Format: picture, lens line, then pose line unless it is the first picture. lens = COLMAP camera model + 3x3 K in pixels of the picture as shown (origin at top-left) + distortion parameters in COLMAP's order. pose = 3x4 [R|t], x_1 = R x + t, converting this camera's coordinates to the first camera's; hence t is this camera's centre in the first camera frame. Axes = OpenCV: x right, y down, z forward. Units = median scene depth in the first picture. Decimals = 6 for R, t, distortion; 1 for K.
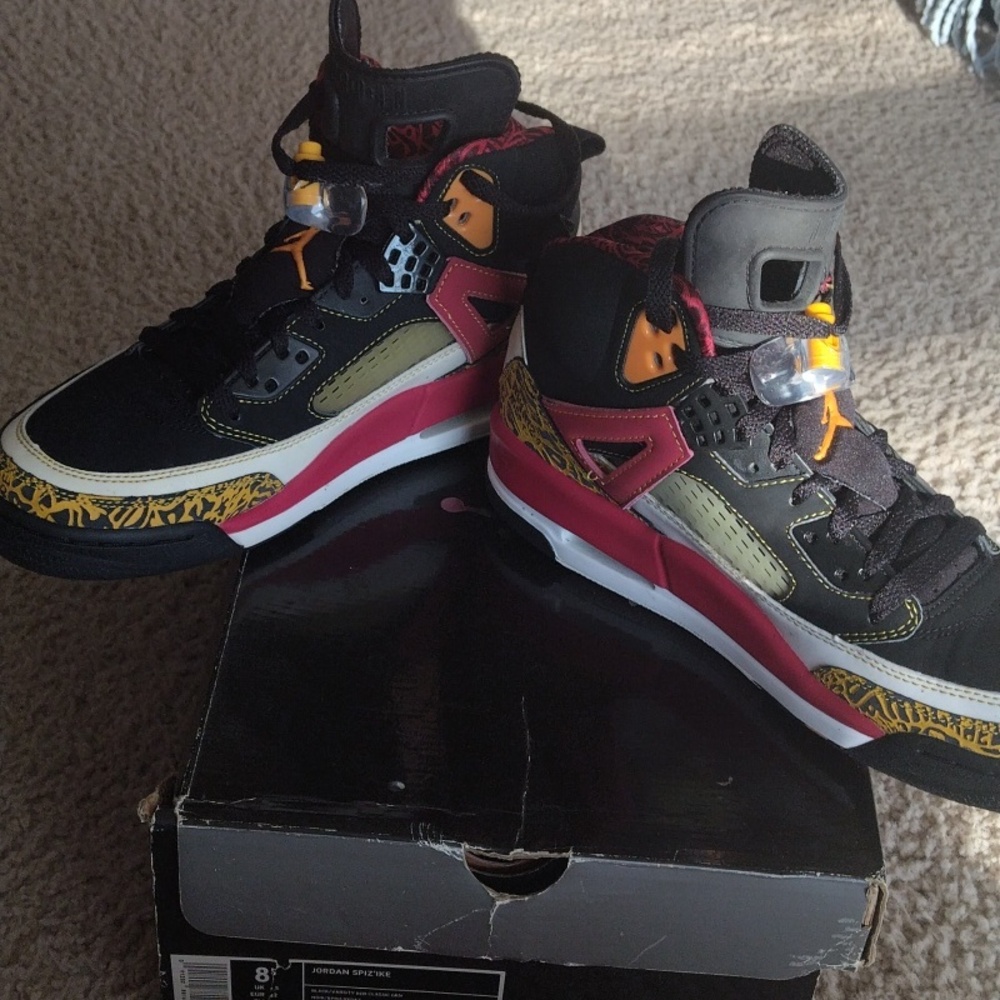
lens RADIAL K [[1620.5, 0, 500.0], [0, 1620.5, 500.0], [0, 0, 1]] dist [0.049983, 0.126756]
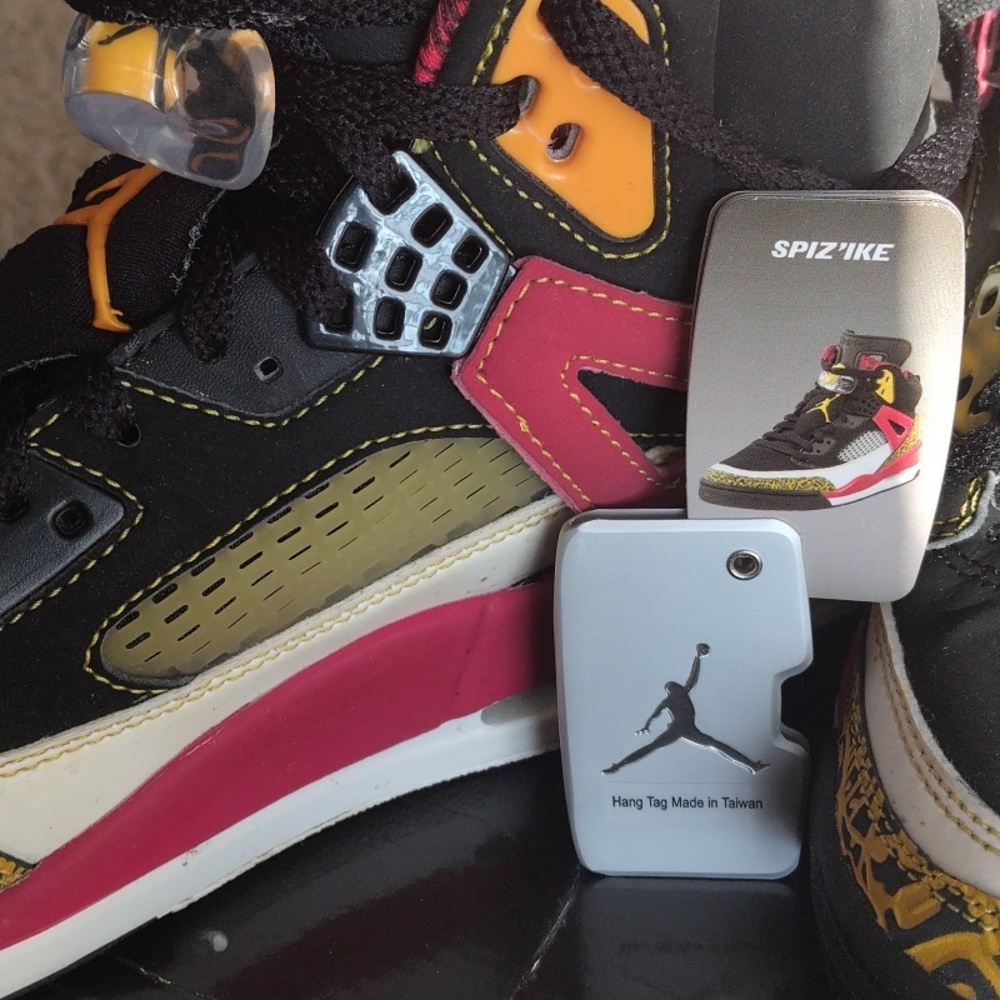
lens RADIAL K [[1620.5, 0, 500.0], [0, 1620.5, 500.0], [0, 0, 1]] dist [0.049983, 0.126756]
pose [[0.972992, 0.054313, -0.224360, 0.046174], [-0.068941, 0.995940, -0.057885, -0.077208], [0.220305, 0.071789, 0.972786, 0.667628]]
